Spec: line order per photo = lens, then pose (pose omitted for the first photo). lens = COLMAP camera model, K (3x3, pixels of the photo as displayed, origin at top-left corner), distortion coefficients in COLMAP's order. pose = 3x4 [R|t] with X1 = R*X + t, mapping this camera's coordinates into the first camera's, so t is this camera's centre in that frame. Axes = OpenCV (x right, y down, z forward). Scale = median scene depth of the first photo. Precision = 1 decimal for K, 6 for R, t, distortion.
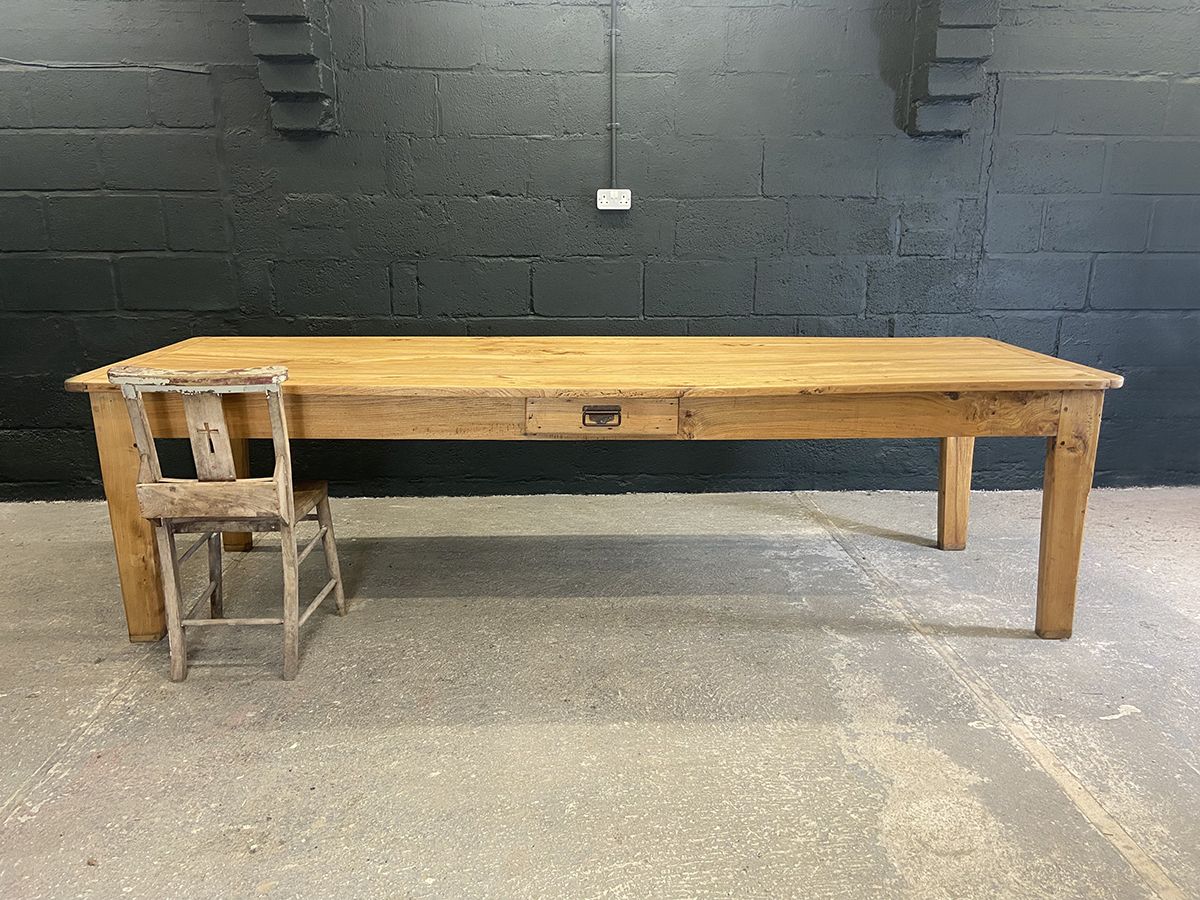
lens RADIAL K [[906.8, 0, 597.9], [0, 906.8, 441.5], [0, 0, 1]] dist [0.126456, -0.166002]
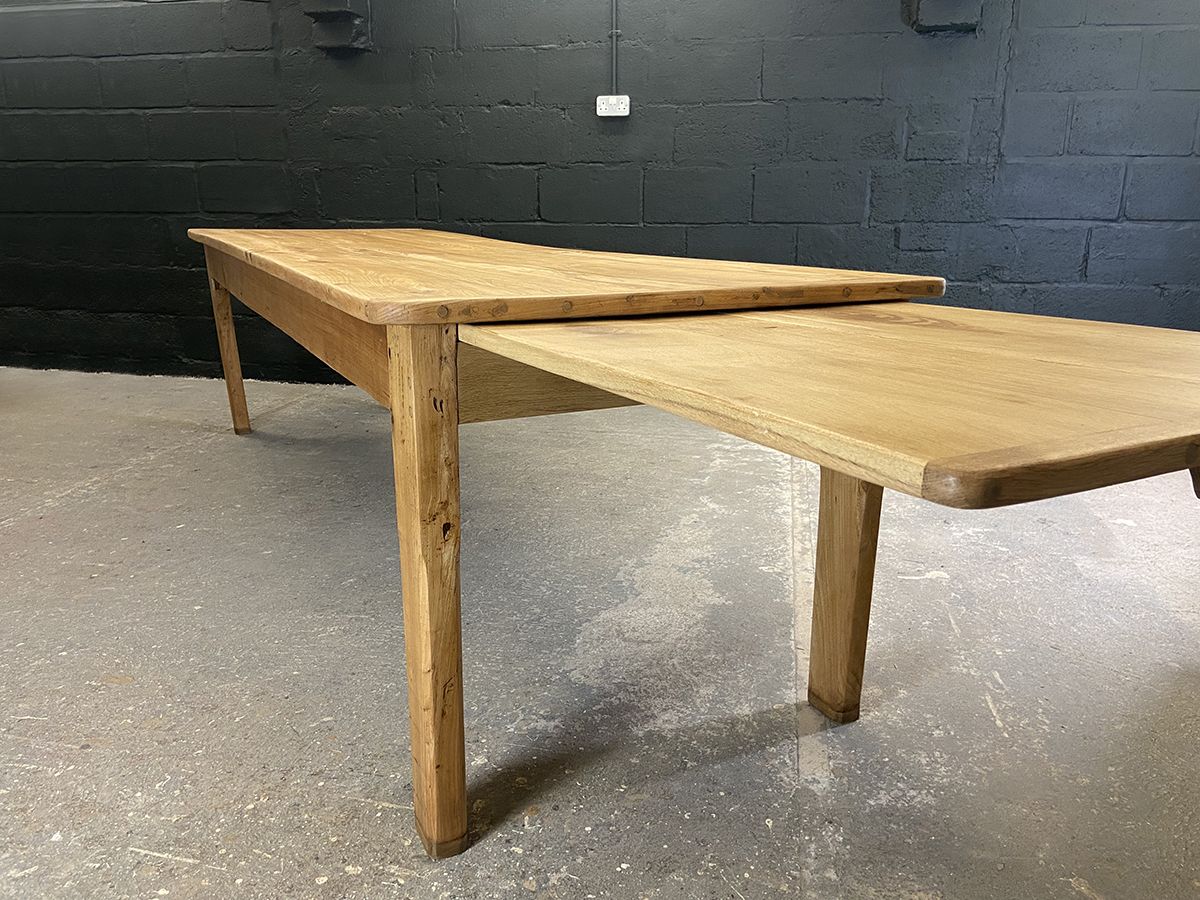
lens RADIAL K [[906.8, 0, 598.9], [0, 906.8, 444.3], [0, 0, 1]] dist [0.126456, -0.166002]
pose [[0.967990, 0.065630, -0.242257, 0.286248], [-0.060480, 0.997758, 0.028645, 0.091543], [0.243594, -0.013076, 0.969789, -0.021183]]
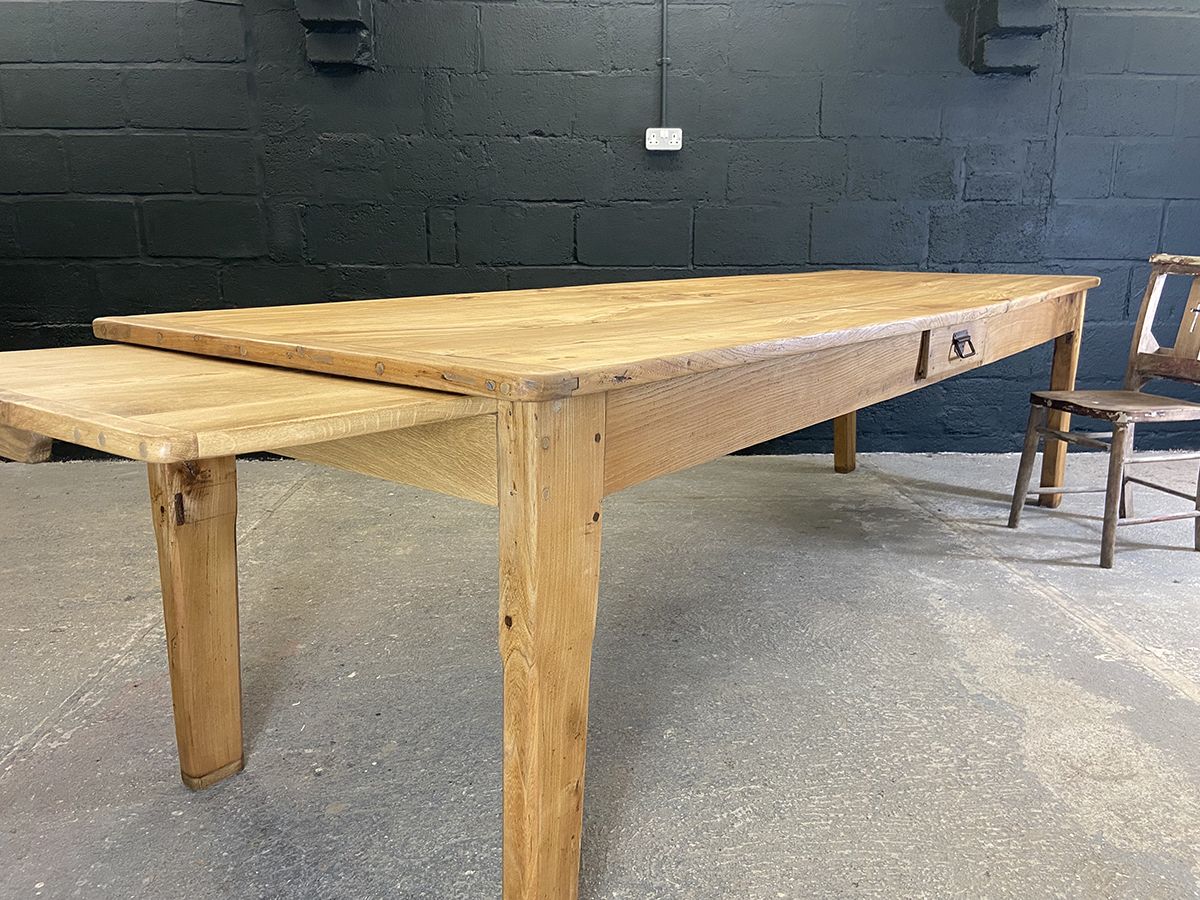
lens RADIAL K [[906.8, 0, 596.8], [0, 906.8, 444.6], [0, 0, 1]] dist [0.126456, -0.166002]
pose [[1.000000, 0.000529, -0.000779, -0.052287], [-0.000543, 0.999822, -0.018851, 0.071054], [0.000768, 0.018851, 0.999822, 0.056180]]
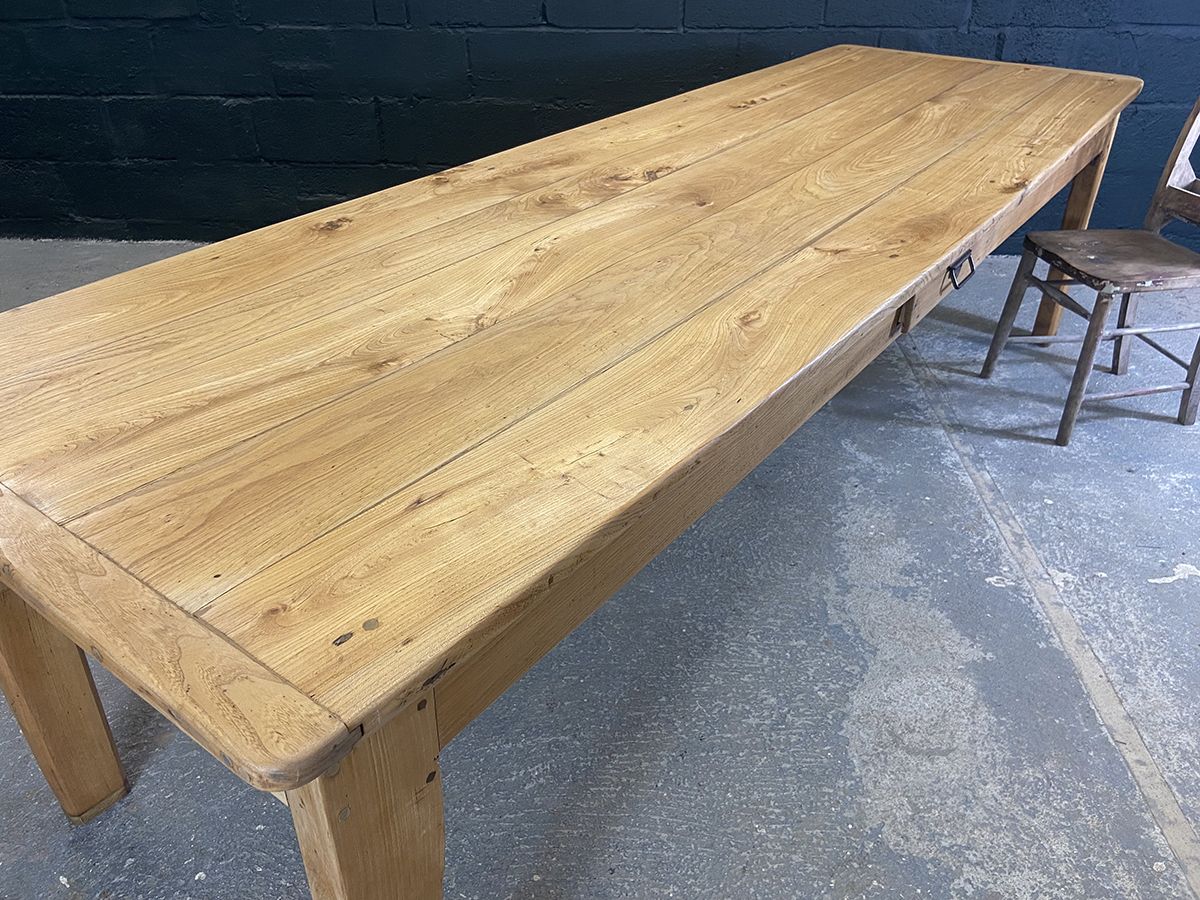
lens RADIAL K [[906.8, 0, 596.7], [0, 906.8, 443.4], [0, 0, 1]] dist [0.126456, -0.166002]
pose [[0.995019, 0.047772, -0.087493, 0.067024], [-0.017766, 0.948623, 0.315910, -0.049508], [0.098089, -0.312783, 0.944746, 0.117846]]
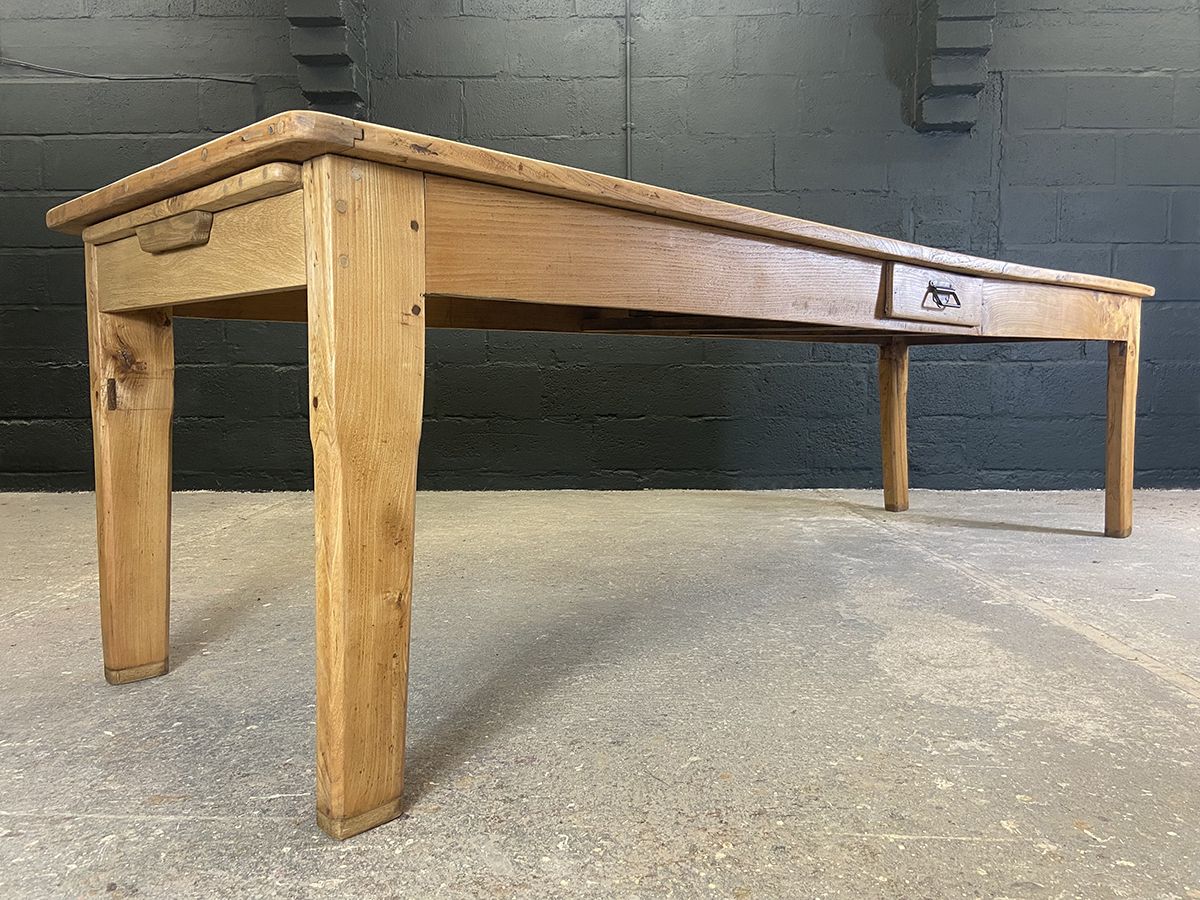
lens RADIAL K [[906.8, 0, 597.1], [0, 906.8, 442.8], [0, 0, 1]] dist [0.126456, -0.166002]
pose [[0.998324, 0.000257, -0.057867, 0.042419], [-0.009673, 0.986661, -0.162499, 0.186038], [0.057053, 0.162786, 0.985010, 0.025186]]
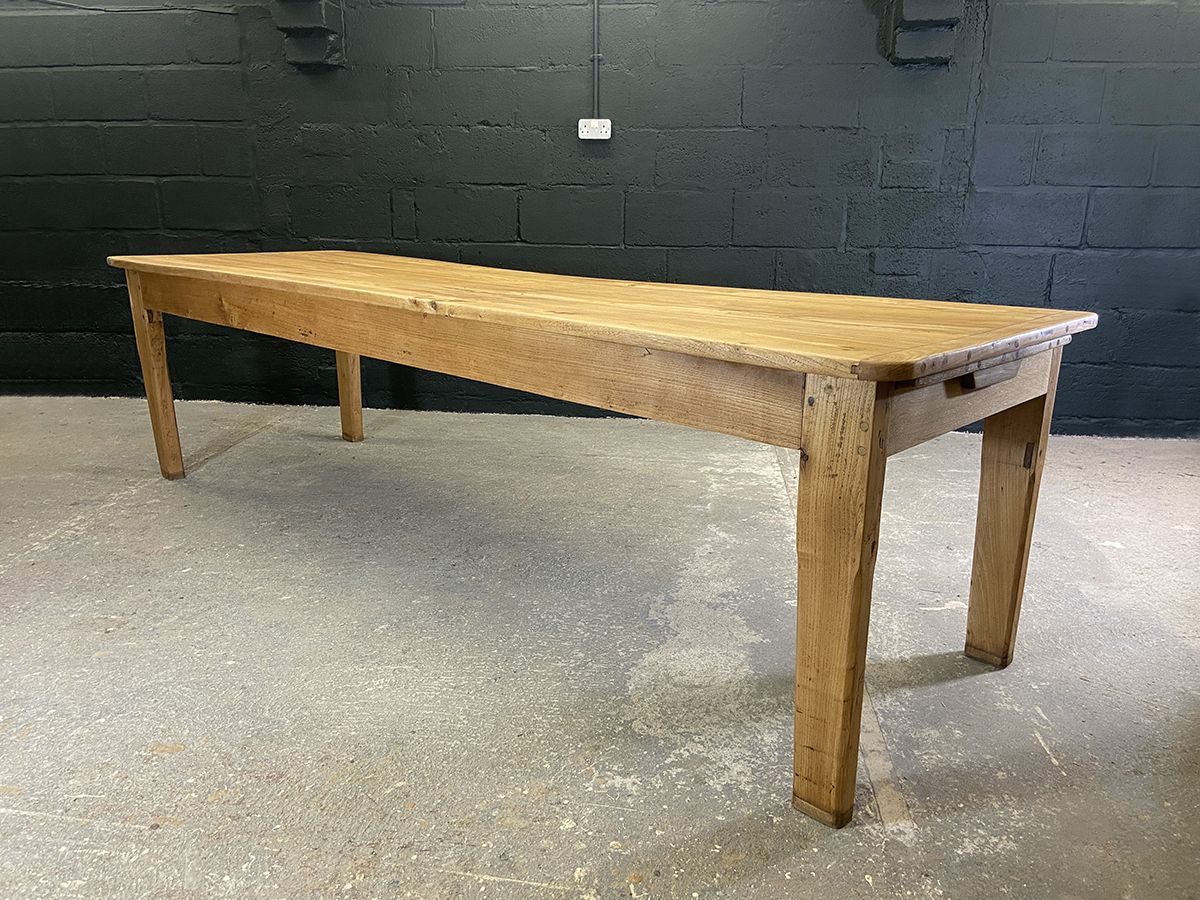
lens RADIAL K [[906.8, 0, 598.6], [0, 906.8, 441.9], [0, 0, 1]] dist [0.126456, -0.166002]
pose [[0.985439, 0.053806, -0.161291, 0.214467], [-0.050428, 0.998415, 0.024972, 0.066260], [0.162379, -0.016475, 0.986591, -0.038015]]
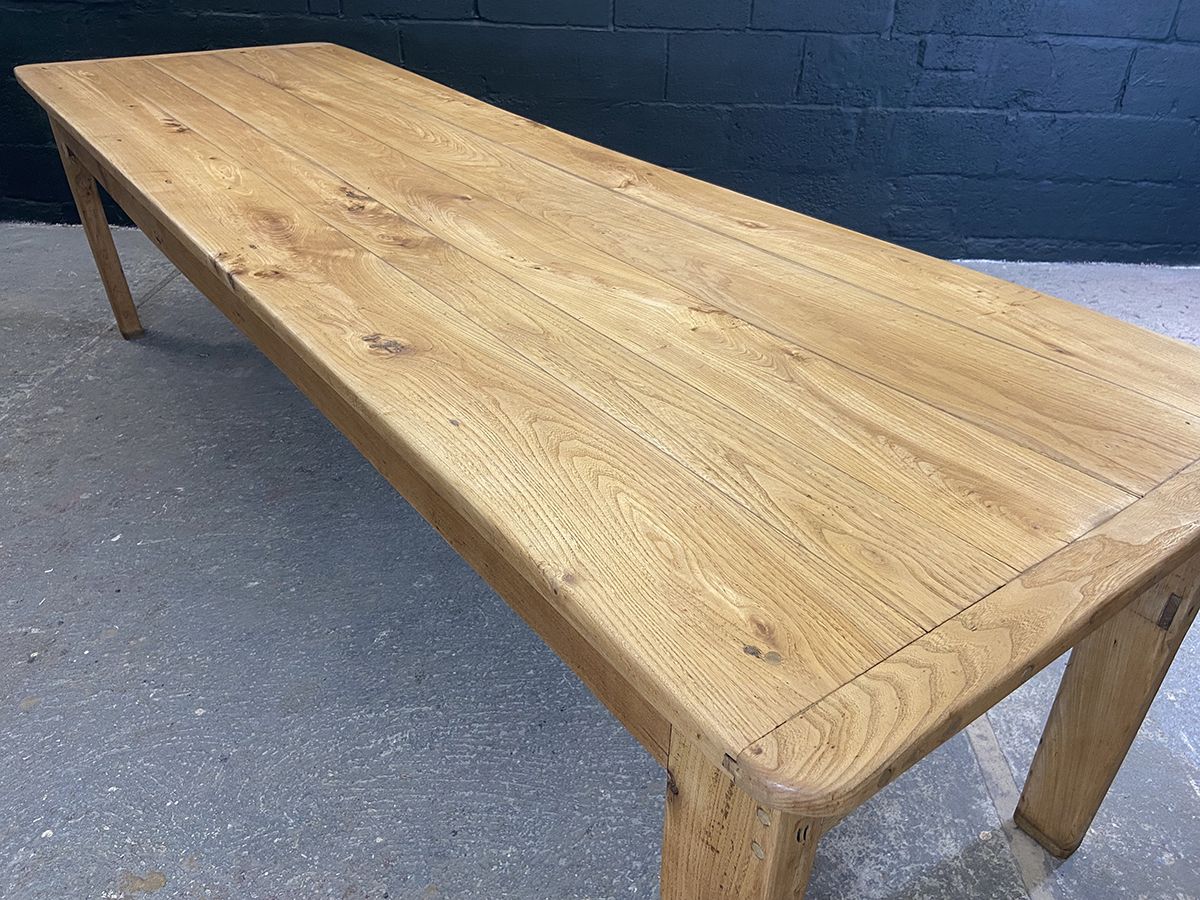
lens RADIAL K [[906.8, 0, 599.5], [0, 906.8, 443.0], [0, 0, 1]] dist [0.126456, -0.166002]
pose [[0.995717, 0.065912, -0.064834, 0.123215], [-0.042739, 0.949976, 0.309386, -0.041635], [0.081983, -0.305290, 0.948724, 0.109026]]
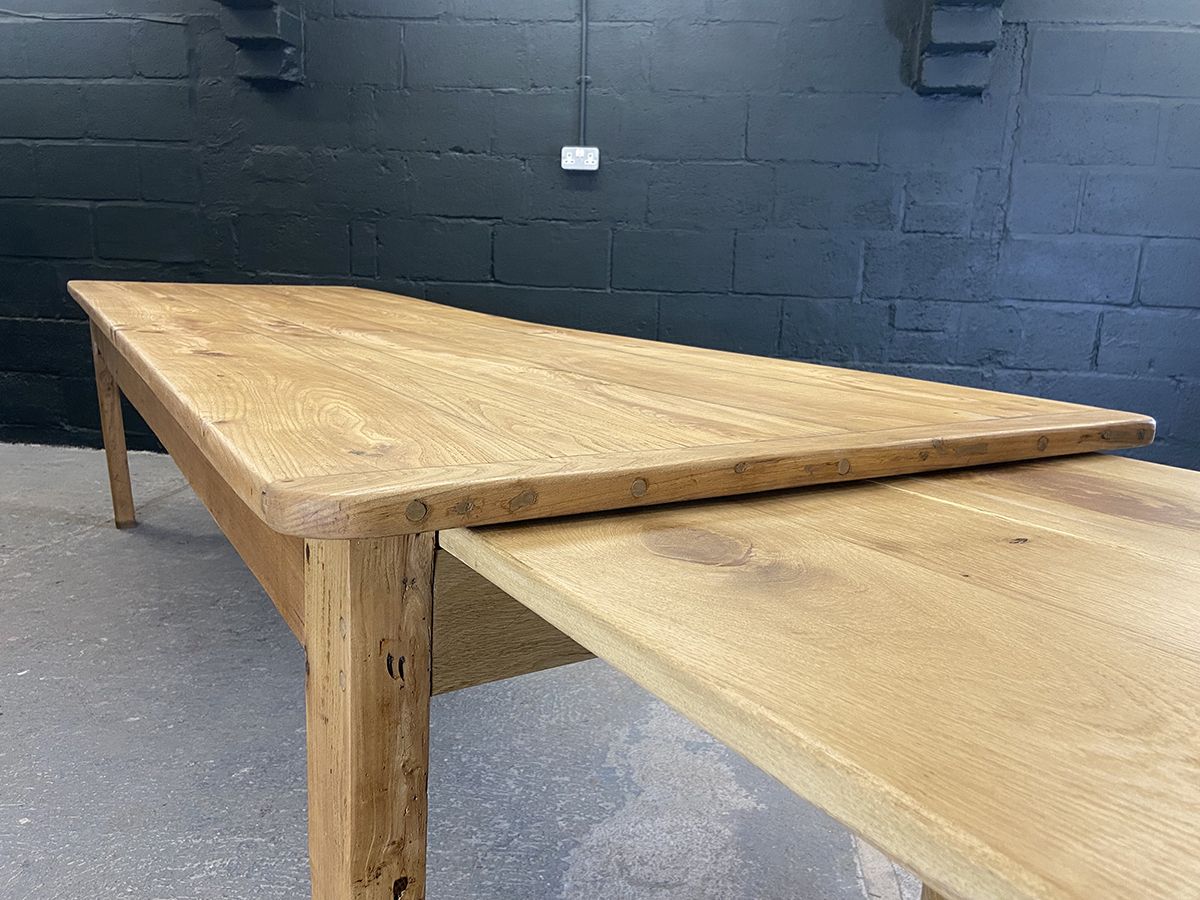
lens RADIAL K [[906.8, 0, 598.6], [0, 906.8, 442.8], [0, 0, 1]] dist [0.126456, -0.166002]
pose [[0.982814, 0.071560, -0.170163, 0.218991], [-0.078401, 0.996348, -0.033820, 0.052473], [0.167122, 0.046579, 0.984835, 0.106481]]
